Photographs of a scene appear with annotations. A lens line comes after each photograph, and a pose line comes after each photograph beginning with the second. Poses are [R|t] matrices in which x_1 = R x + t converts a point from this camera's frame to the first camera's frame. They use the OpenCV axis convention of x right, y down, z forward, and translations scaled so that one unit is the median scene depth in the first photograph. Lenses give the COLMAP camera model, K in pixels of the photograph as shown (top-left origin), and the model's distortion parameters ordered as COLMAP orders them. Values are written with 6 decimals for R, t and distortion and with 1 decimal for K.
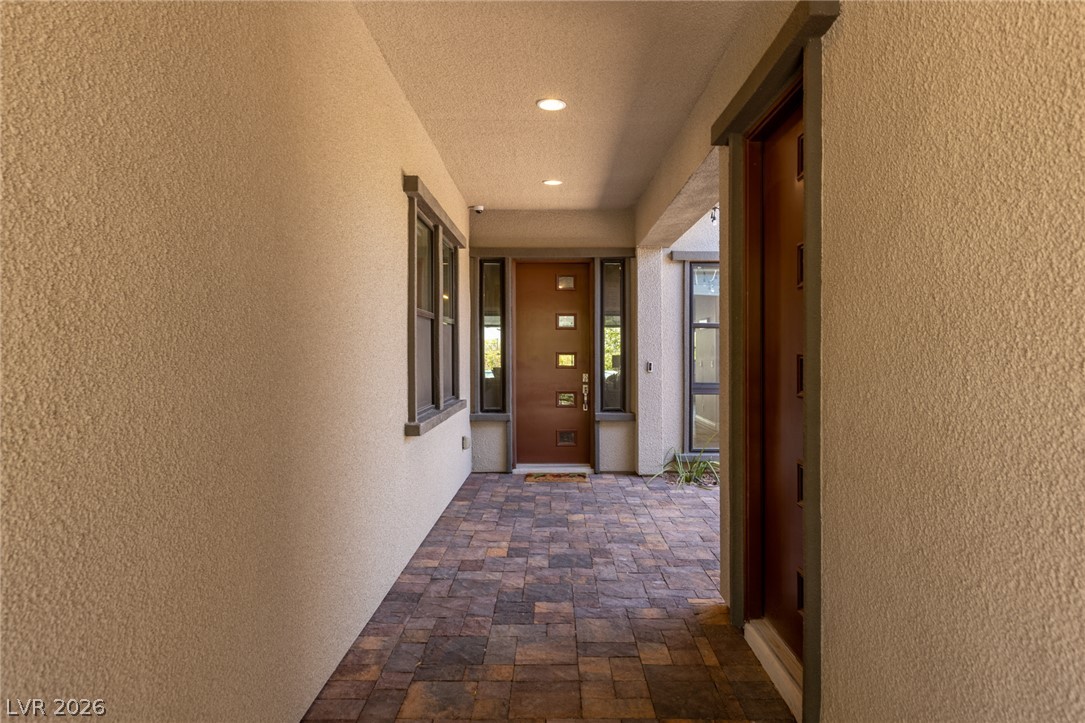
lens RADIAL K [[654.6, 0, 542.5], [0, 654.6, 361.5], [0, 0, 1]] dist [0.020118, -0.000792]
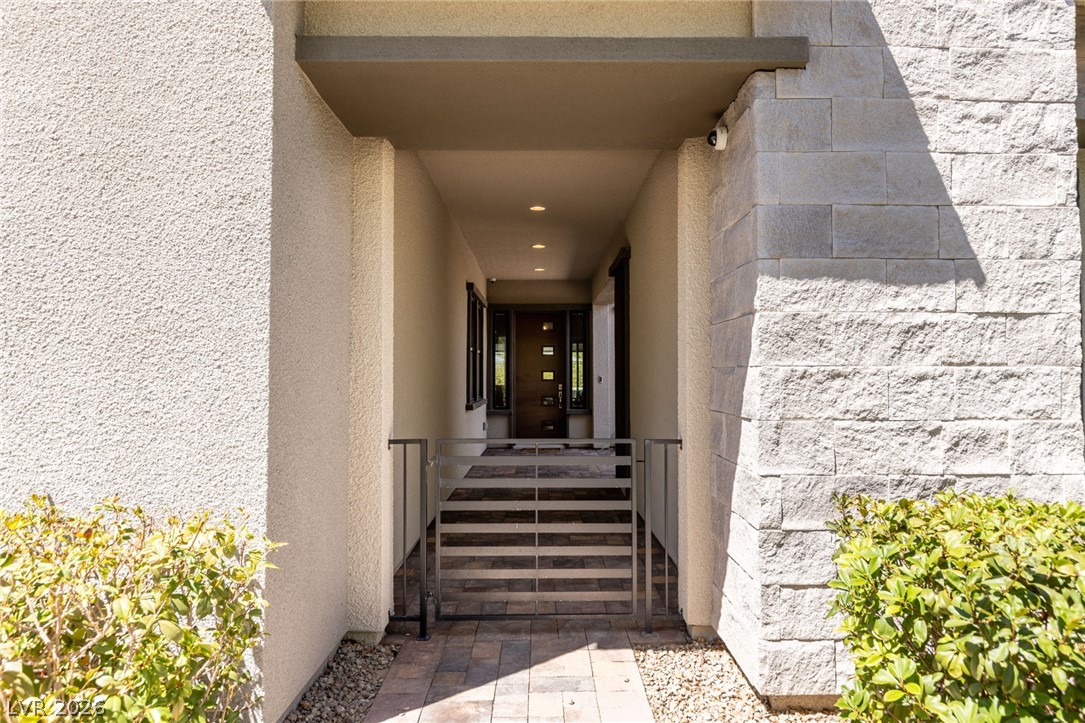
lens RADIAL K [[716.1, 0, 542.5], [0, 716.1, 361.5], [0, 0, 1]] dist [0.000046, -0.000012]
pose [[0.999821, 0.000583, 0.018917, -0.009275], [0.000081, 0.999384, -0.035090, 0.024953], [-0.018926, 0.035086, 0.999205, -0.722878]]
